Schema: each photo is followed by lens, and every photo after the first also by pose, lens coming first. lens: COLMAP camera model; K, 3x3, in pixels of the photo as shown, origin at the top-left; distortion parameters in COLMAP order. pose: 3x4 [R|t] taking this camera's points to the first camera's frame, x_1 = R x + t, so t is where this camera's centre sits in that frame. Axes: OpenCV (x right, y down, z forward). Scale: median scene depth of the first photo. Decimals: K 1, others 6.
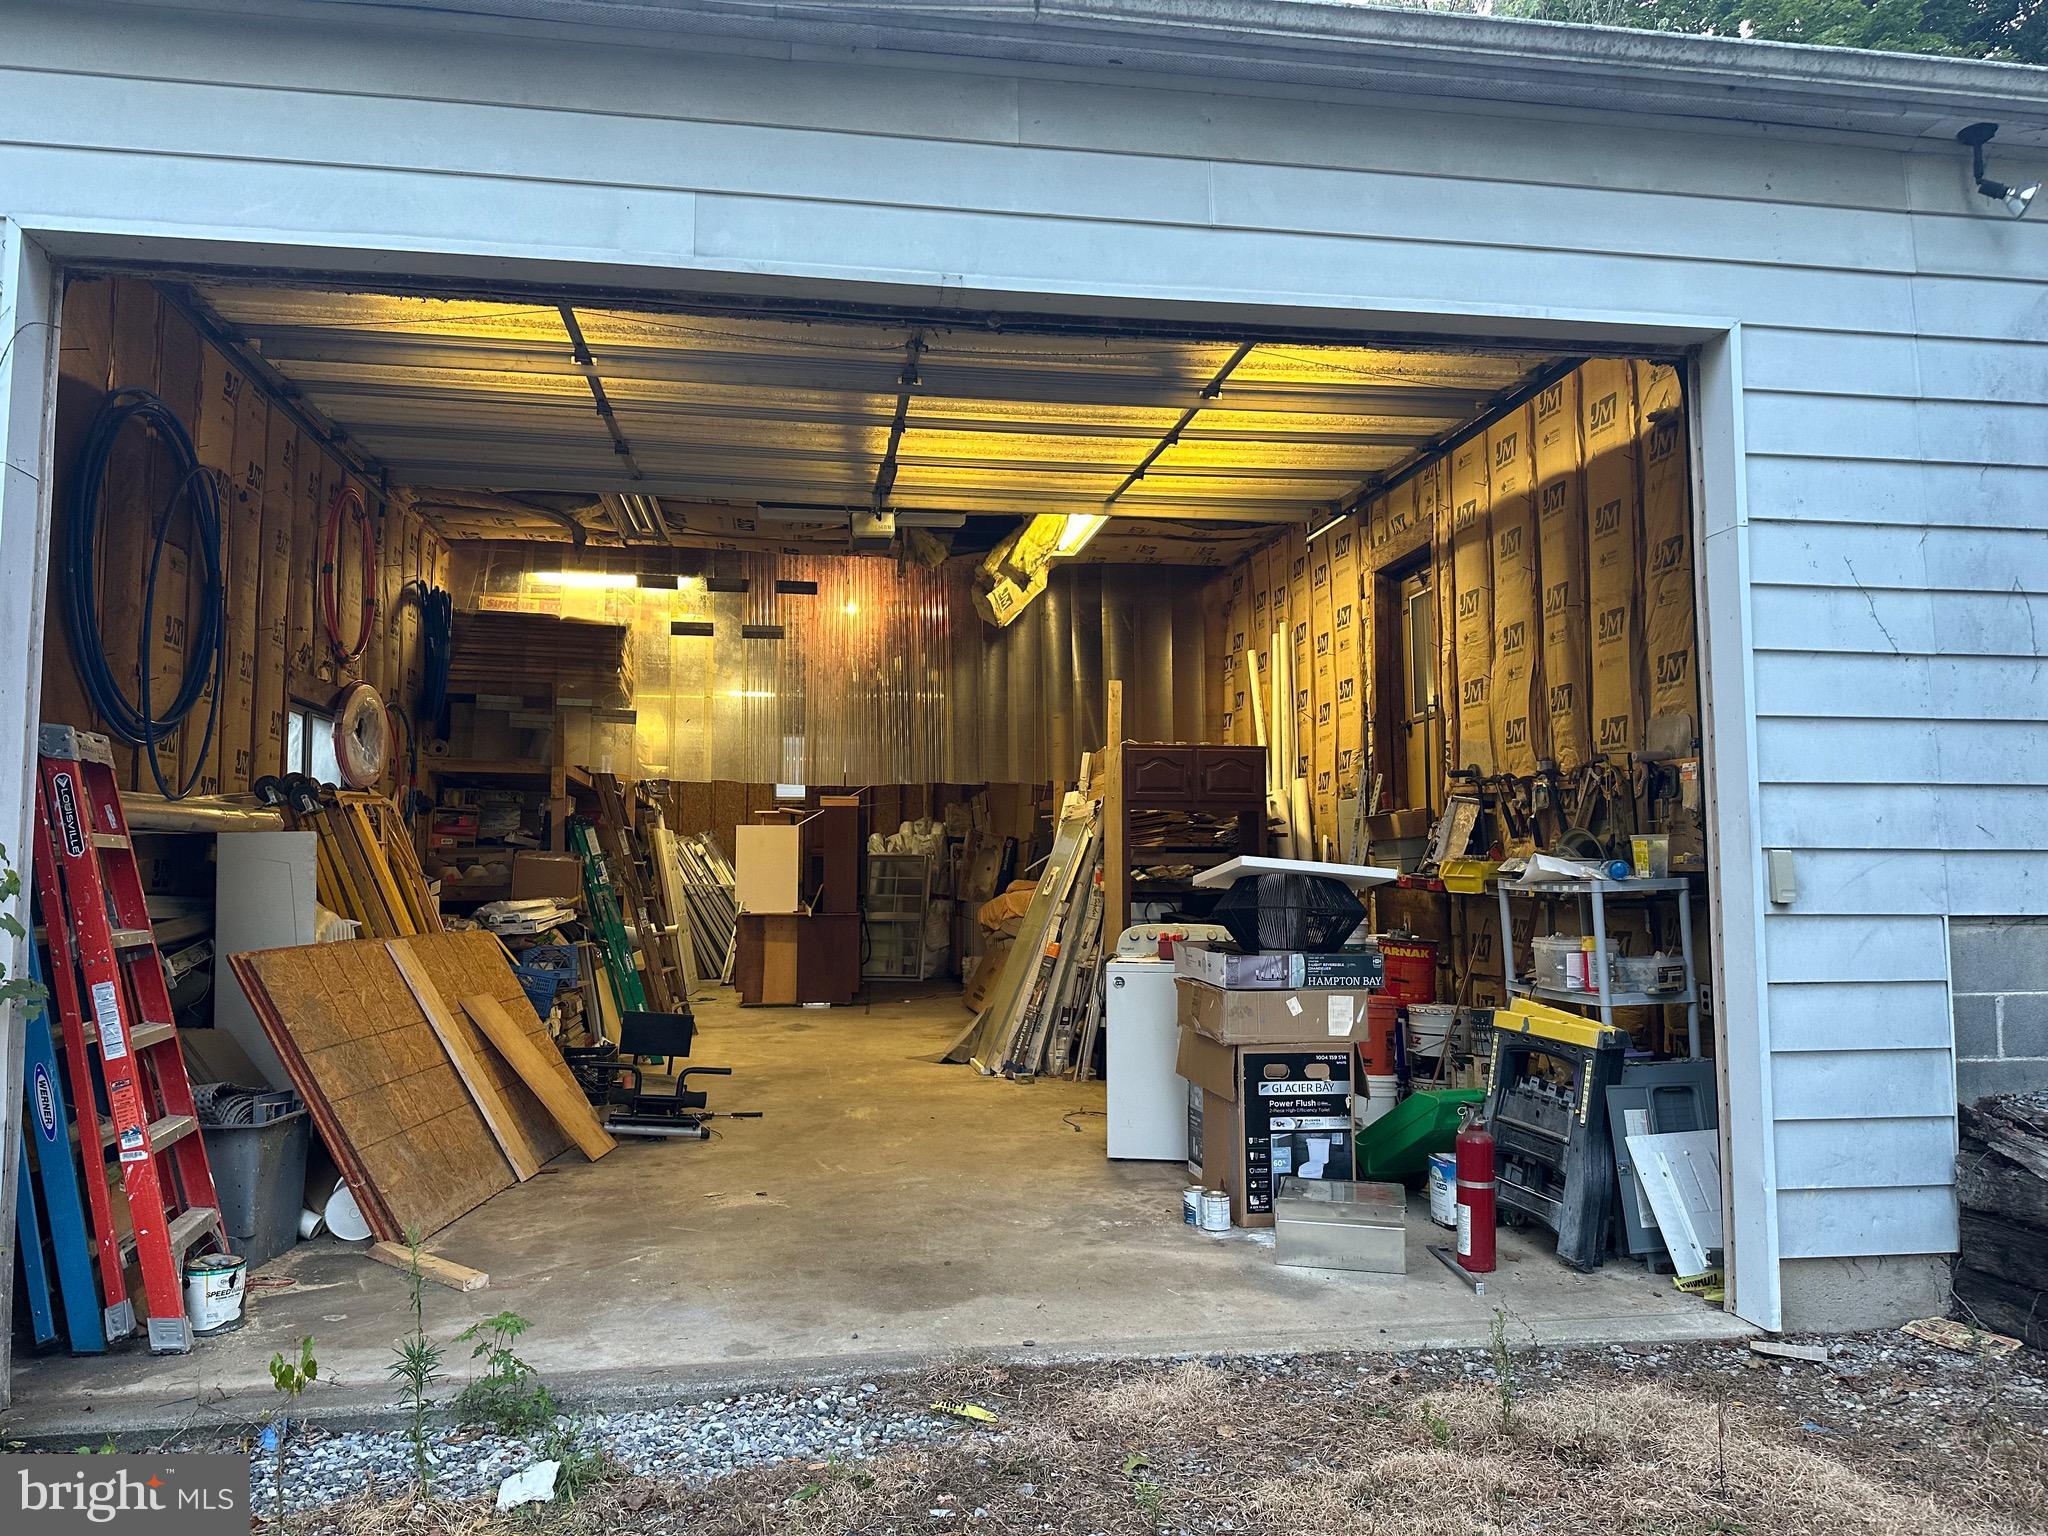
lens RADIAL K [[1415.1, 0, 1032.5], [0, 1415.1, 767.7], [0, 0, 1]] dist [0.146364, -0.266848]
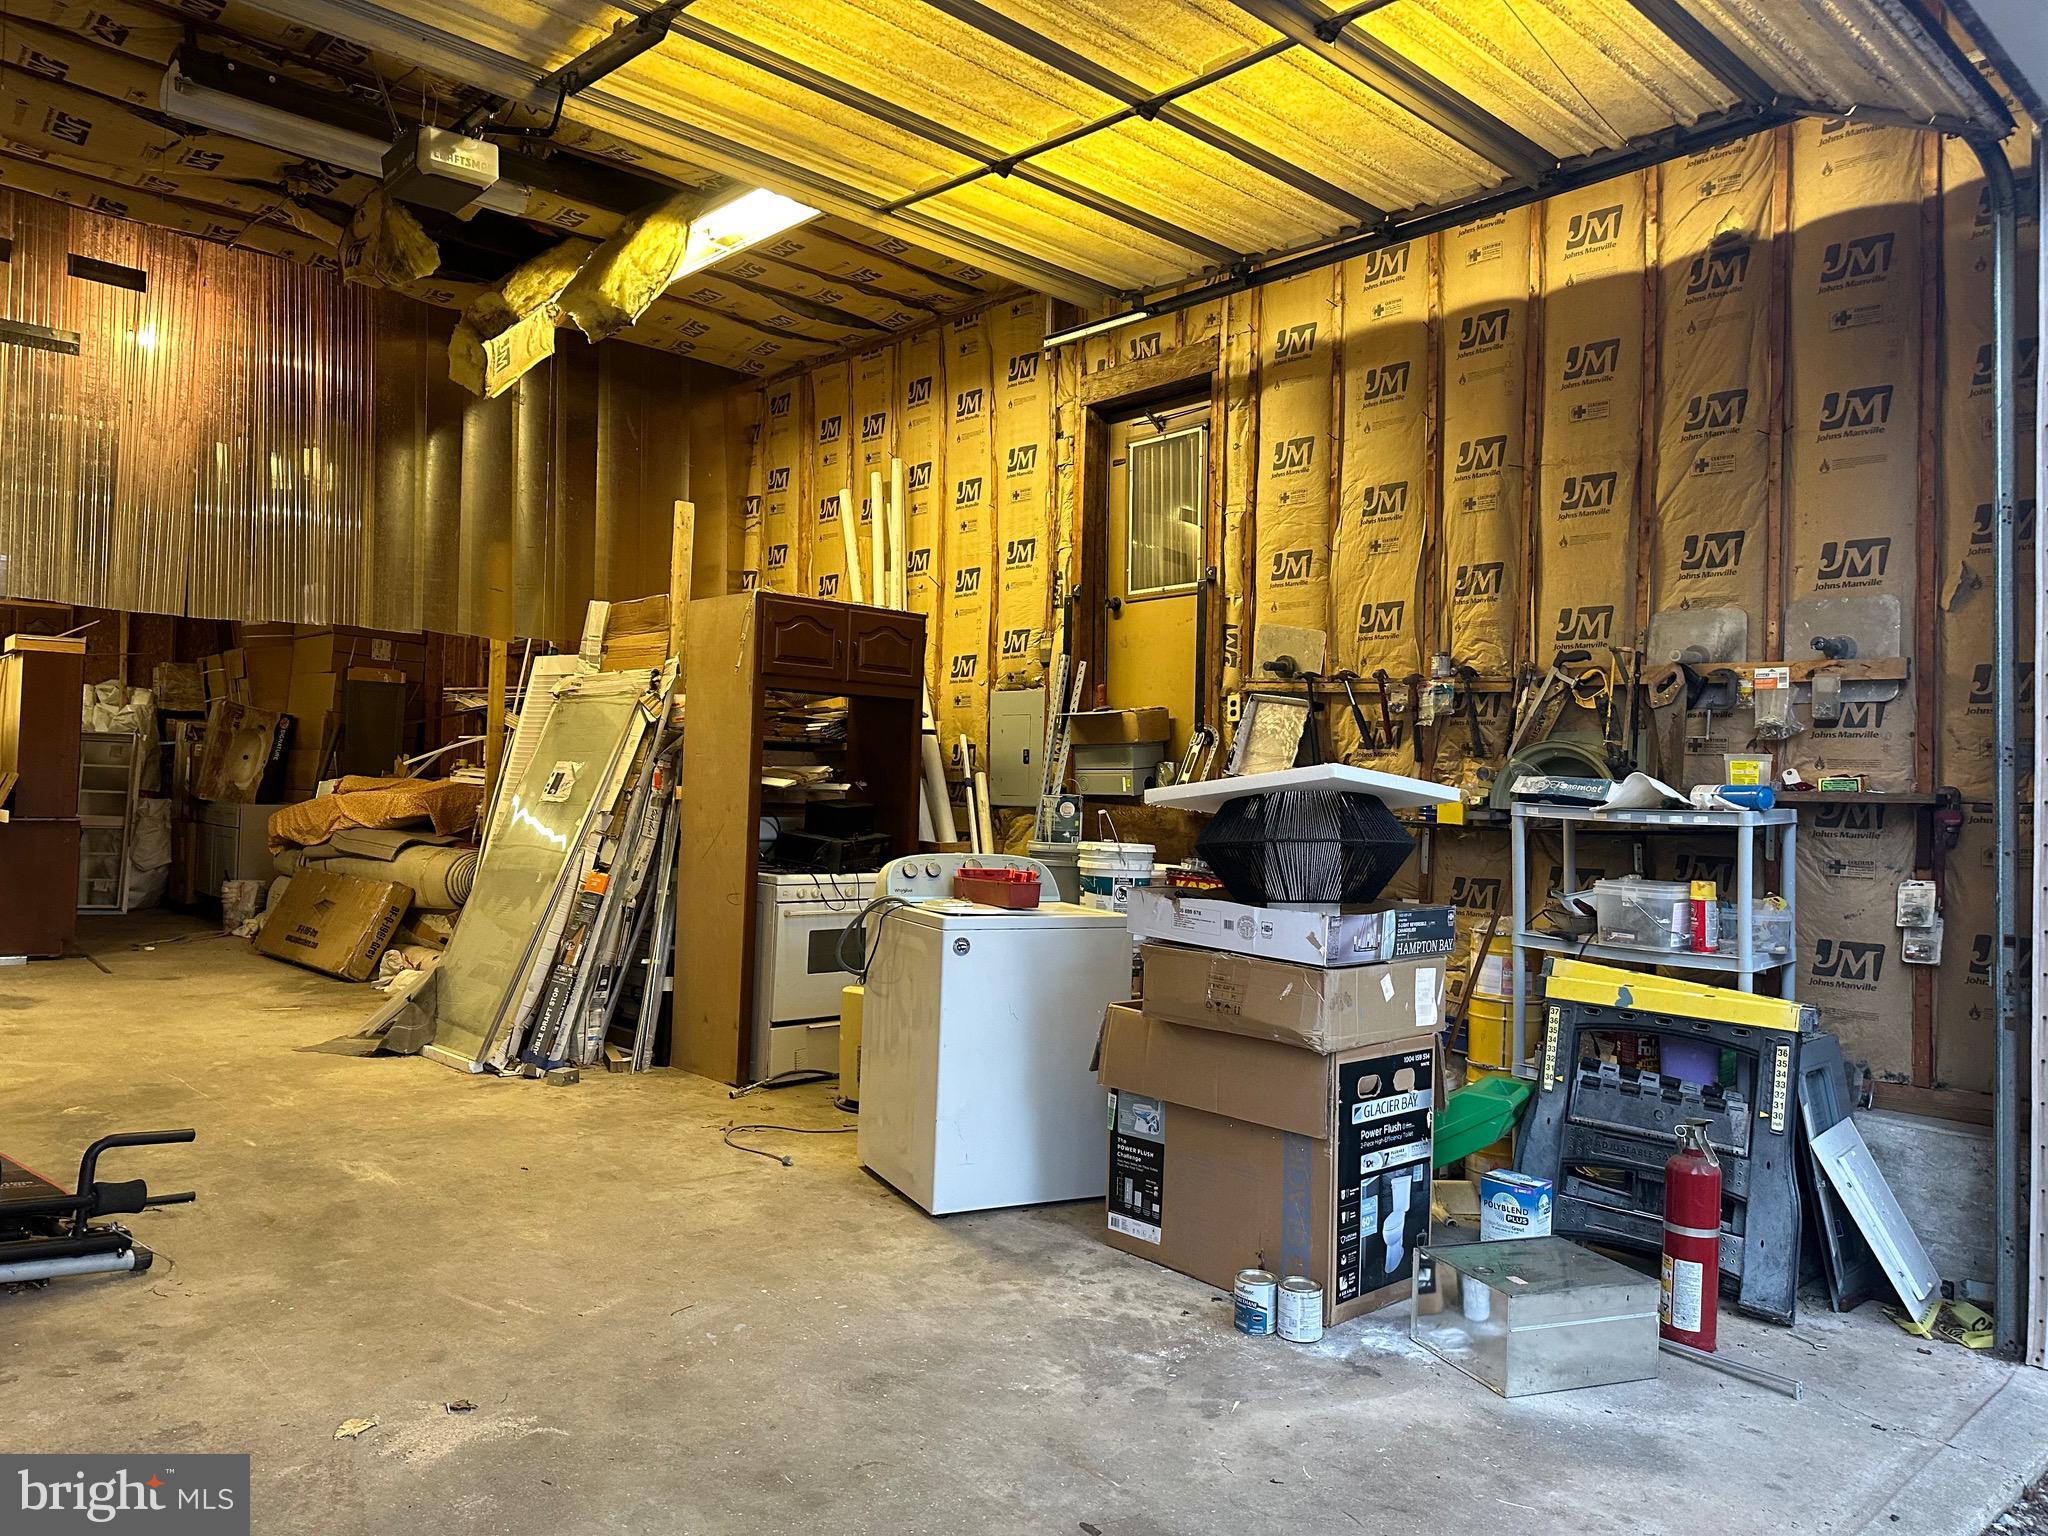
lens RADIAL K [[1428.7, 0, 1027.5], [0, 1428.7, 747.3], [0, 0, 1]] dist [0.055864, -0.069481]
pose [[0.829582, 0.043887, 0.556657, -0.251442], [-0.073234, 0.996847, 0.030548, 0.033970], [-0.553561, -0.066109, 0.830181, 0.398692]]
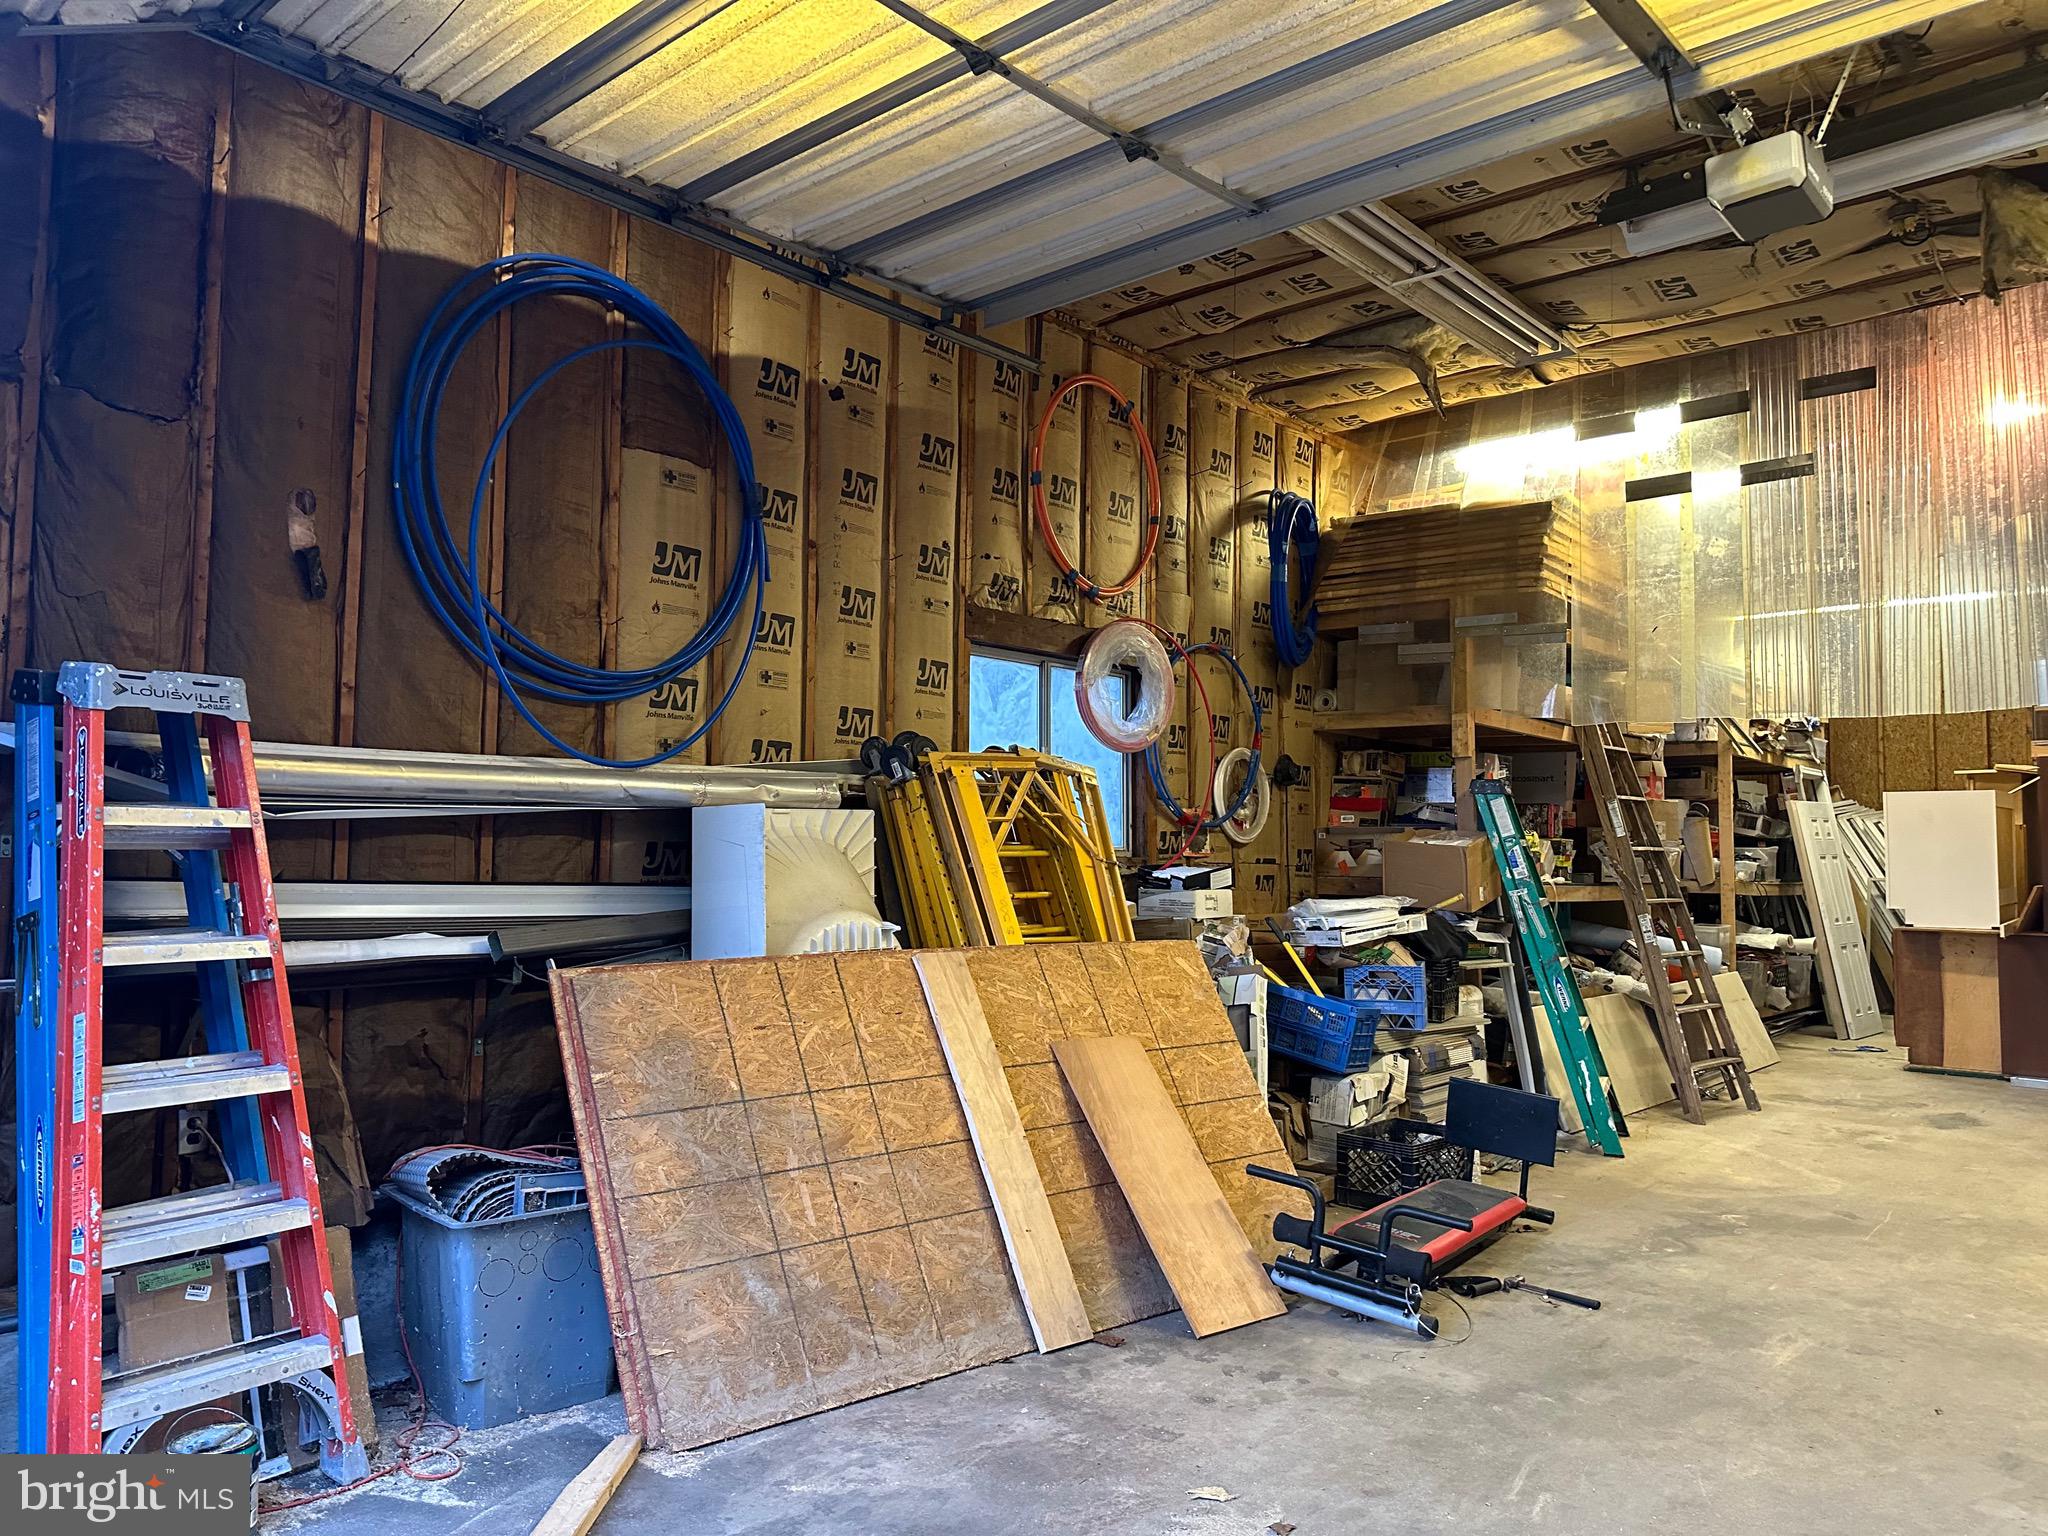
lens RADIAL K [[1429.3, 0, 1024.0], [0, 1429.3, 768.0], [0, 0, 1]] dist [0.103853, -0.105461]
pose [[0.632619, -0.041981, -0.773324, 0.118657], [0.051635, 0.998594, -0.011971, 0.032382], [0.772740, -0.032357, 0.633898, 0.502475]]
